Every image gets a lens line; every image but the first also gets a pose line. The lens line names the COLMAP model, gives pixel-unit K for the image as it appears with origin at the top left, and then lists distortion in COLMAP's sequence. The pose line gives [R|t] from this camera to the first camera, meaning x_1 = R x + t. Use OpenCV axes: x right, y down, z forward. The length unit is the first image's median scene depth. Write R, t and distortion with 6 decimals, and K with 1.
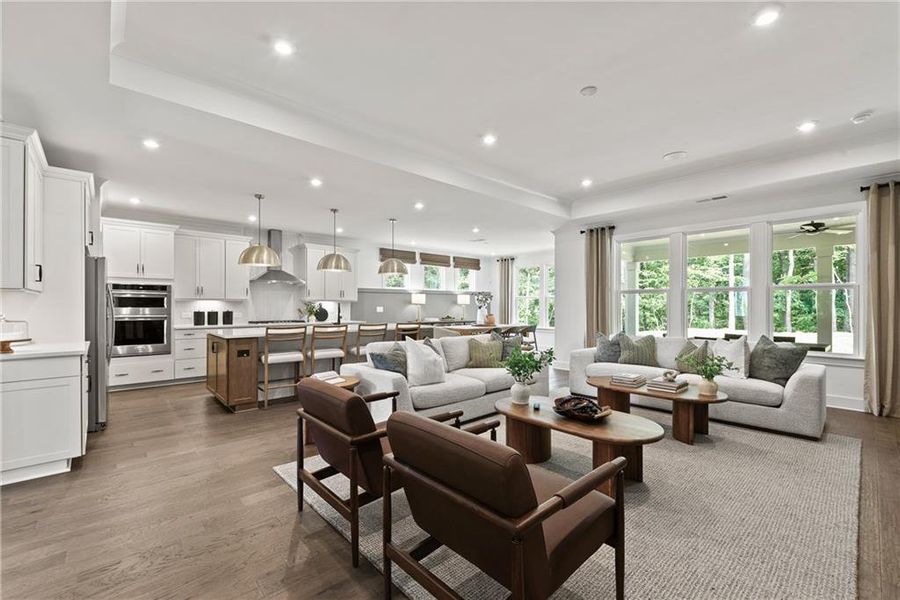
lens RADIAL K [[379.5, 0, 451.3], [0, 379.5, 302.7], [0, 0, 1]] dist [-0.001950, -0.000516]
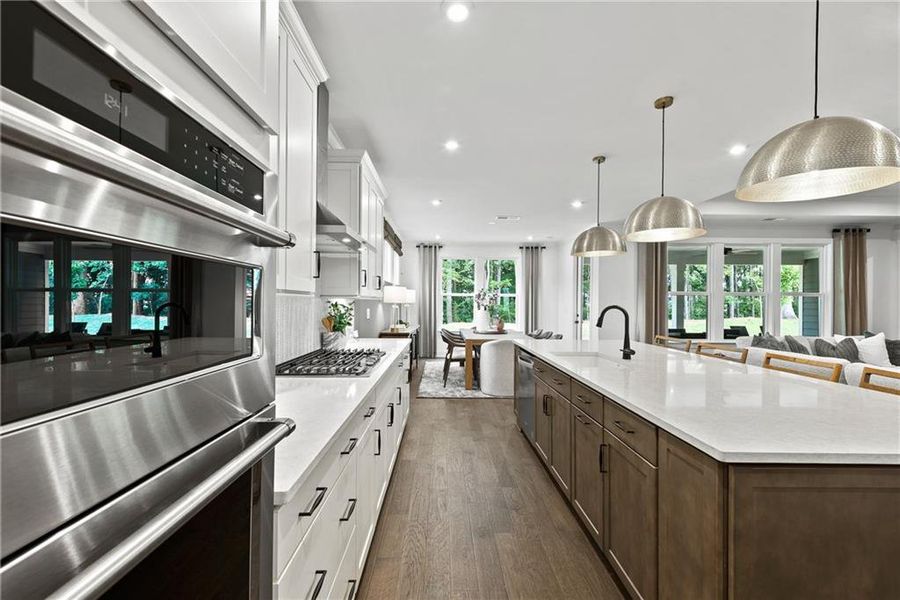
lens RADIAL K [[379.5, 0, 451.3], [0, 379.5, 302.7], [0, 0, 1]] dist [-0.001950, -0.000516]
pose [[0.658791, 0.001206, 0.752325, -0.455111], [-0.007219, 0.999963, 0.004718, -0.000361], [-0.752291, -0.008539, 0.658776, 0.482731]]
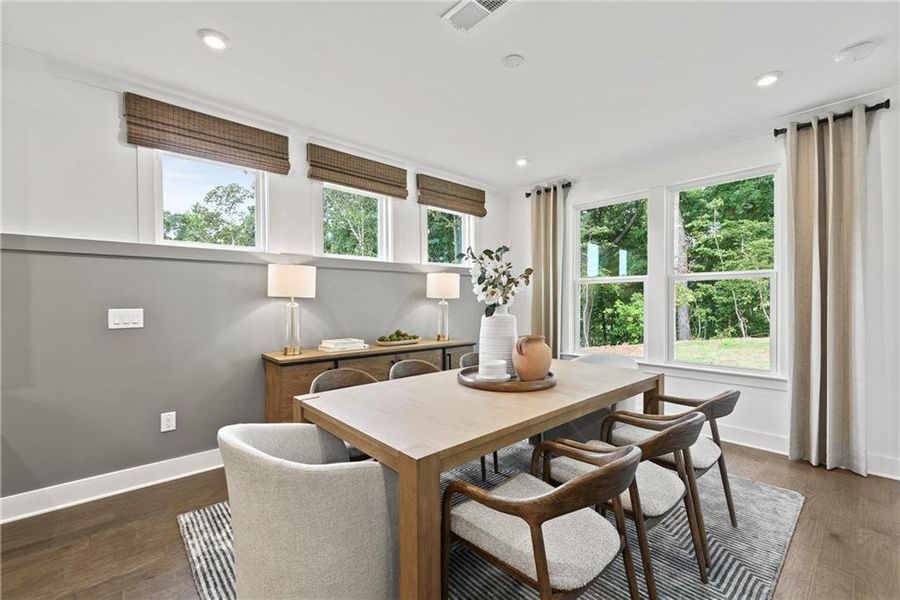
lens RADIAL K [[379.5, 0, 451.3], [0, 379.5, 302.7], [0, 0, 1]] dist [-0.001950, -0.000516]
pose [[0.999979, -0.003869, -0.005258, 0.043424], [0.003917, 0.999951, 0.009063, 0.004642], [0.005223, -0.009084, 0.999945, 0.636940]]
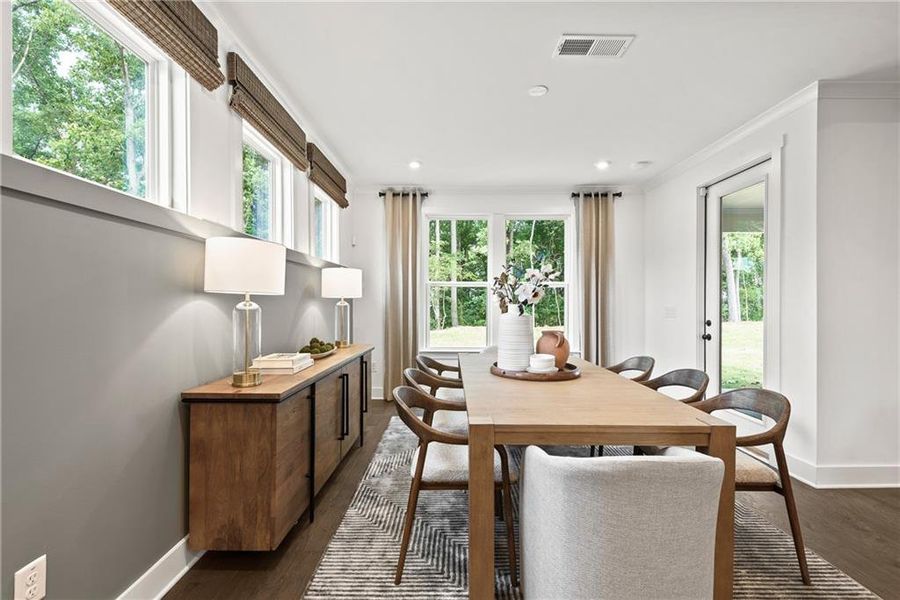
lens RADIAL K [[379.5, 0, 451.3], [0, 379.5, 302.7], [0, 0, 1]] dist [-0.001950, -0.000516]
pose [[0.674329, -0.001947, 0.738428, -0.146286], [-0.001384, 0.999991, 0.003900, 0.006280], [-0.738430, -0.003652, 0.674321, 0.730558]]
